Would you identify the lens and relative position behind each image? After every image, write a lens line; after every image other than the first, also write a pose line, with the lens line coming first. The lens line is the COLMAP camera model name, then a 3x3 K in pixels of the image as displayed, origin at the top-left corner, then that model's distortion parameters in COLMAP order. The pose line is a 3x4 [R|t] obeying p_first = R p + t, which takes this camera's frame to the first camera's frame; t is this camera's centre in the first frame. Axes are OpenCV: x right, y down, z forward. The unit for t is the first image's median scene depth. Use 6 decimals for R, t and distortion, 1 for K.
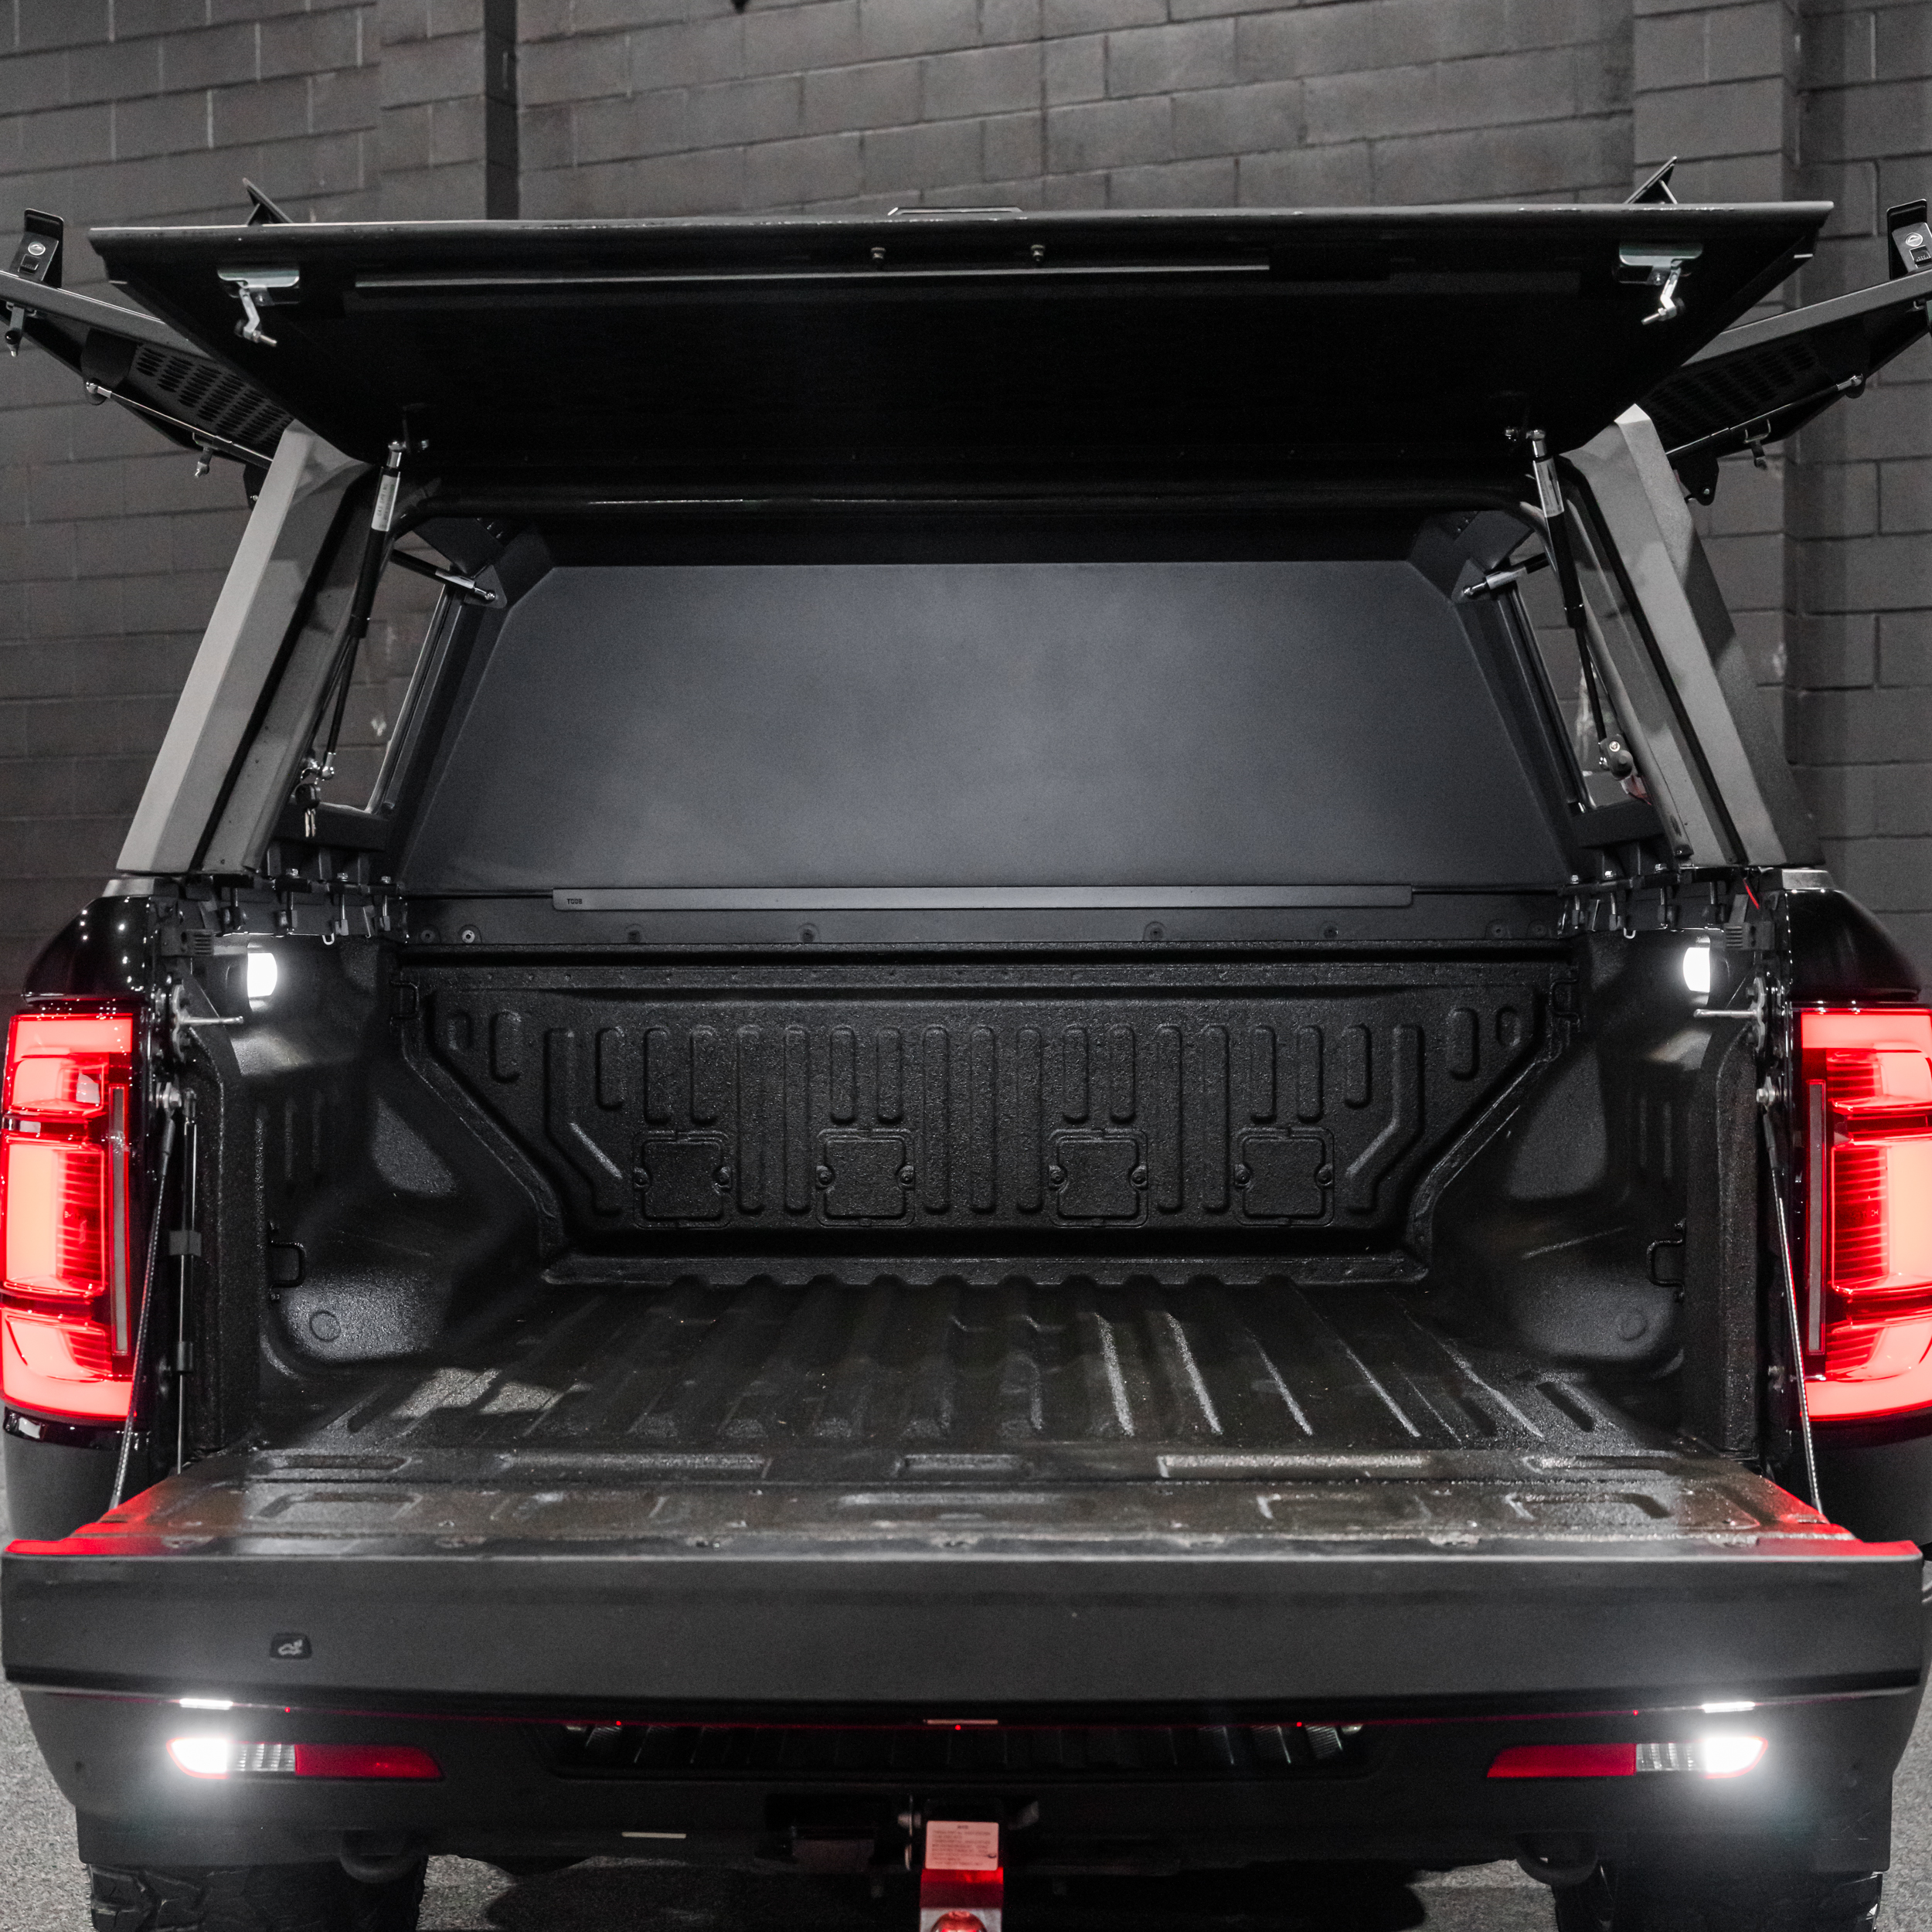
lens RADIAL K [[3479.3, 0, 921.4], [0, 3479.3, 1006.8], [0, 0, 1]] dist [0.003896, 0.000000]
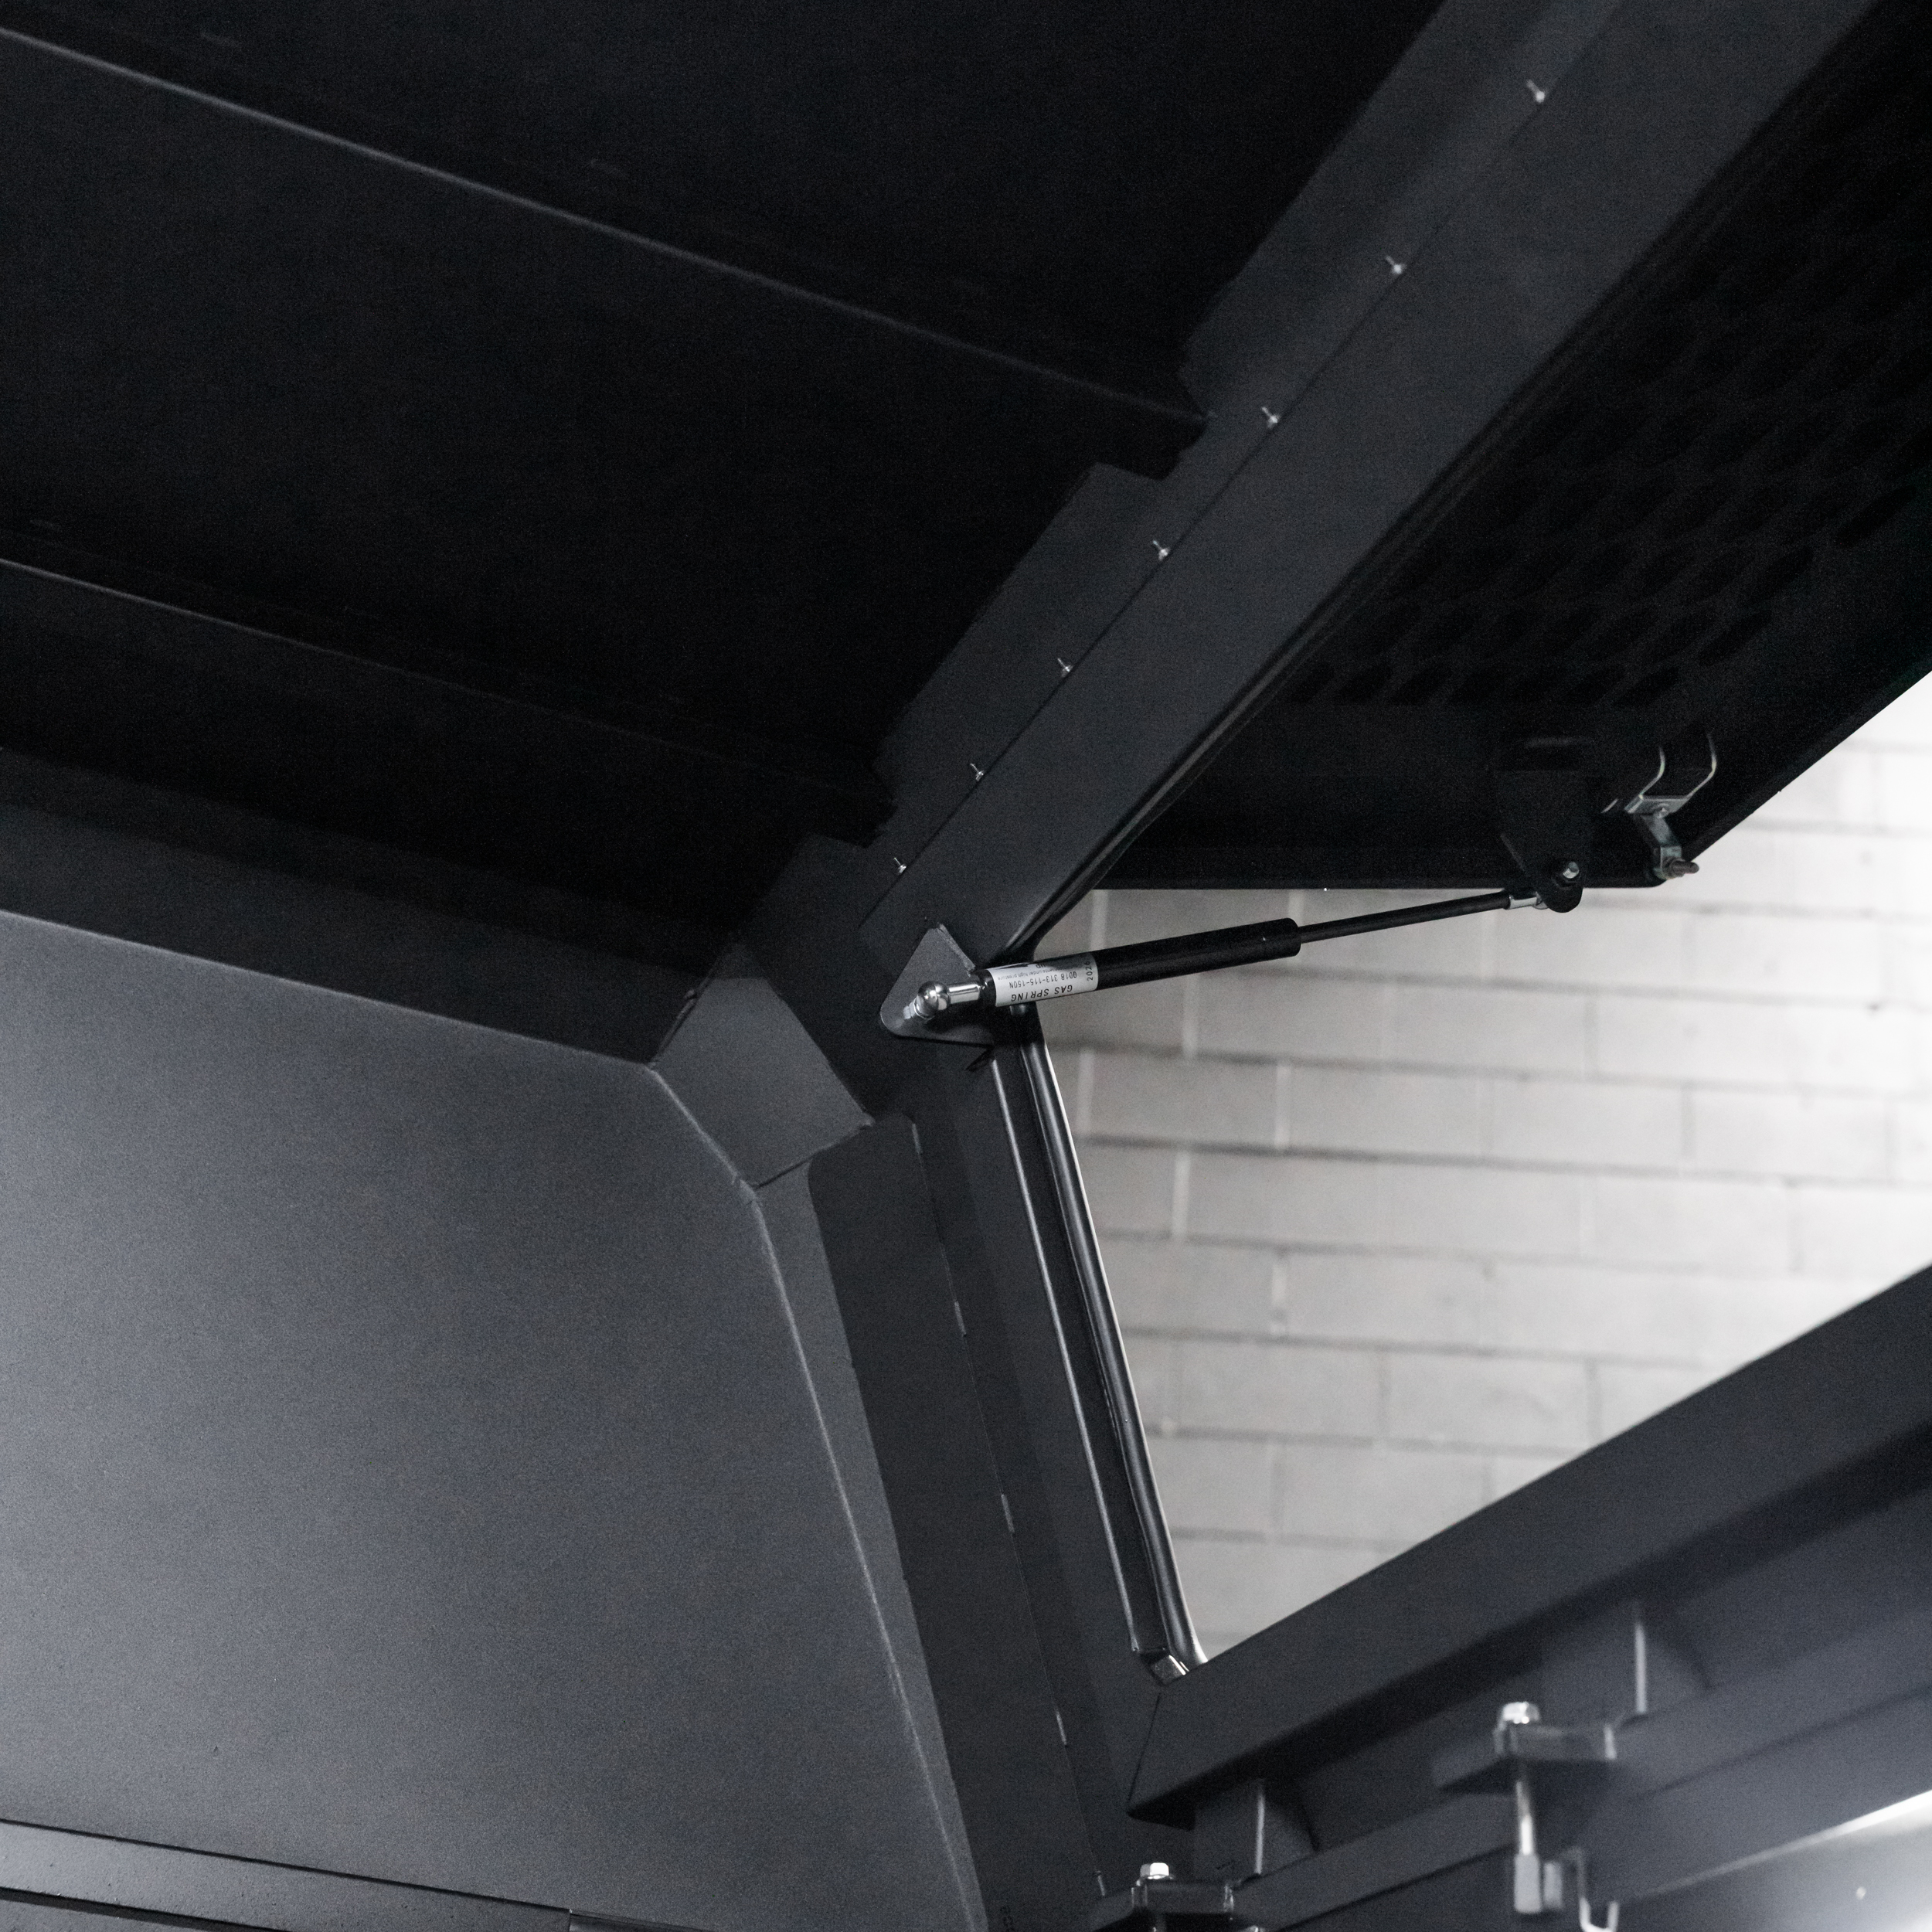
lens RADIAL K [[3621.9, 0, 991.3], [0, 3621.9, 1033.4], [0, 0, 1]] dist [0.018566, 0.000000]
pose [[0.904491, 0.245929, 0.348446, 0.034020], [-0.069386, 0.890972, -0.448725, 0.043823], [-0.420810, 0.381691, 0.822940, 0.656888]]
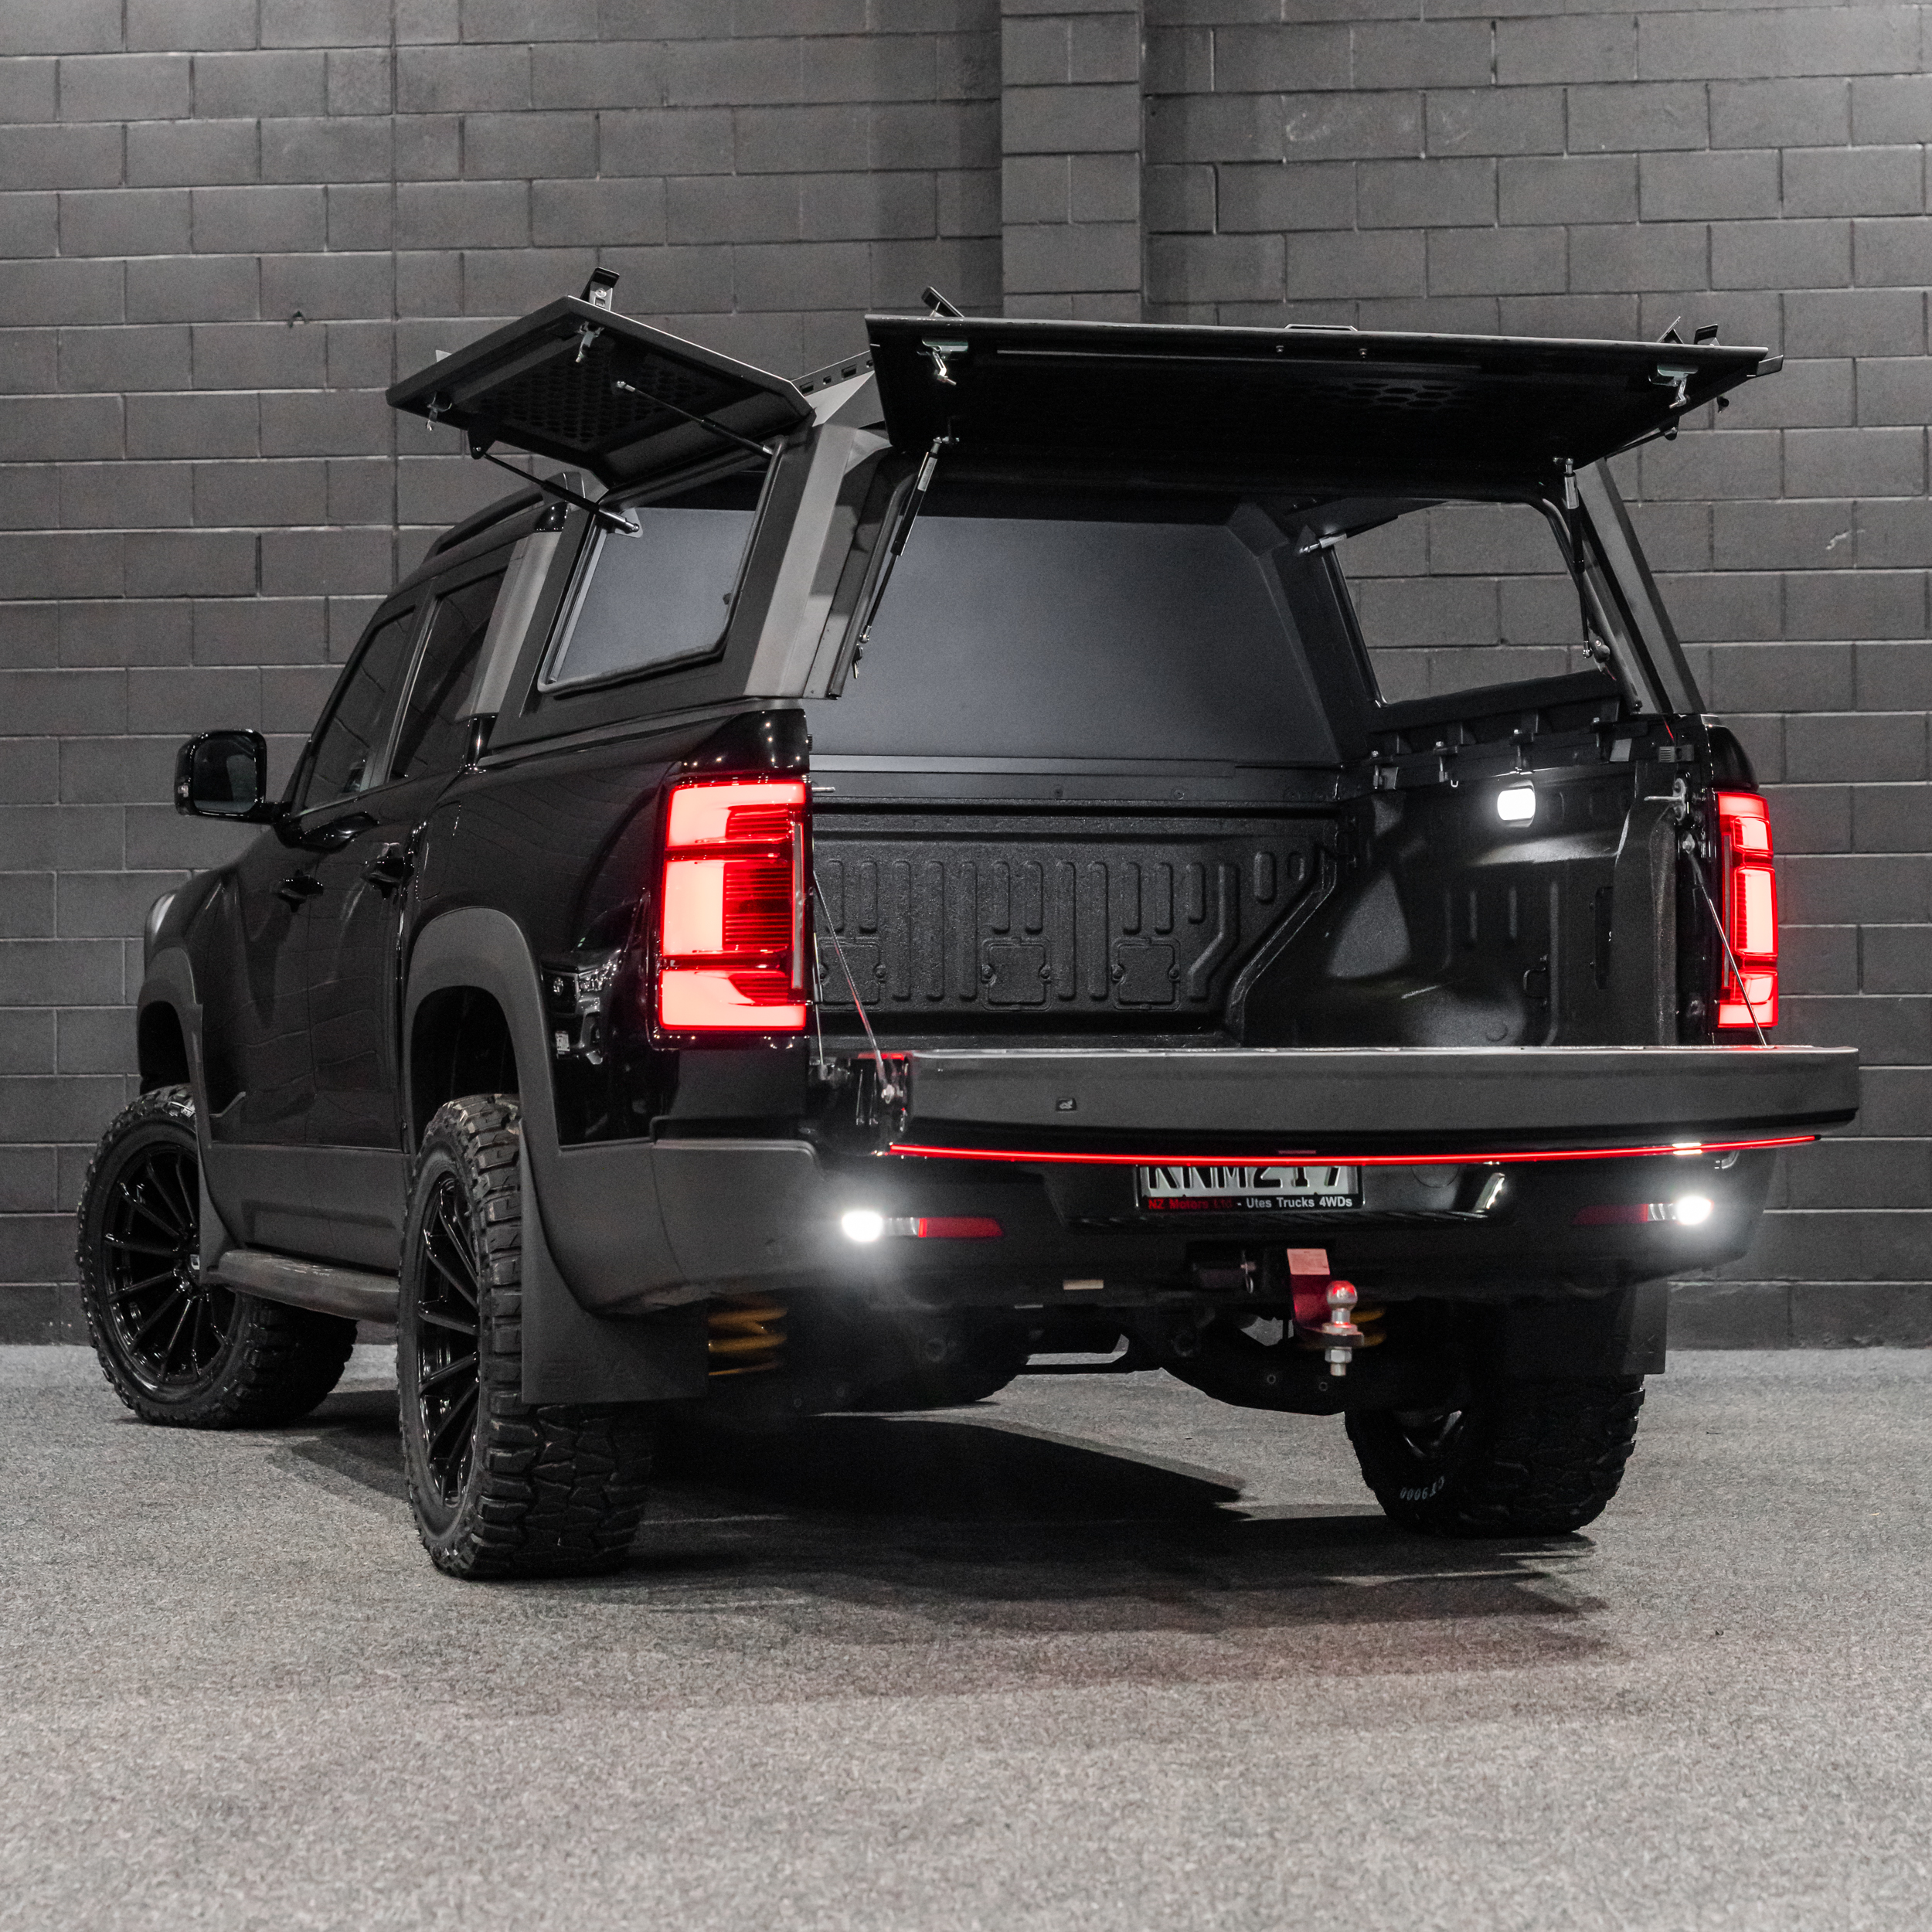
lens RADIAL K [[4937.0, 0, 966.8], [0, 4937.0, 956.5], [0, 0, 1]] dist [-0.007899, 0.000000]
pose [[0.940271, 0.006481, 0.340364, -0.617044], [0.005909, 0.999357, -0.035353, 0.109638], [-0.340375, 0.035253, 0.939629, -0.786722]]
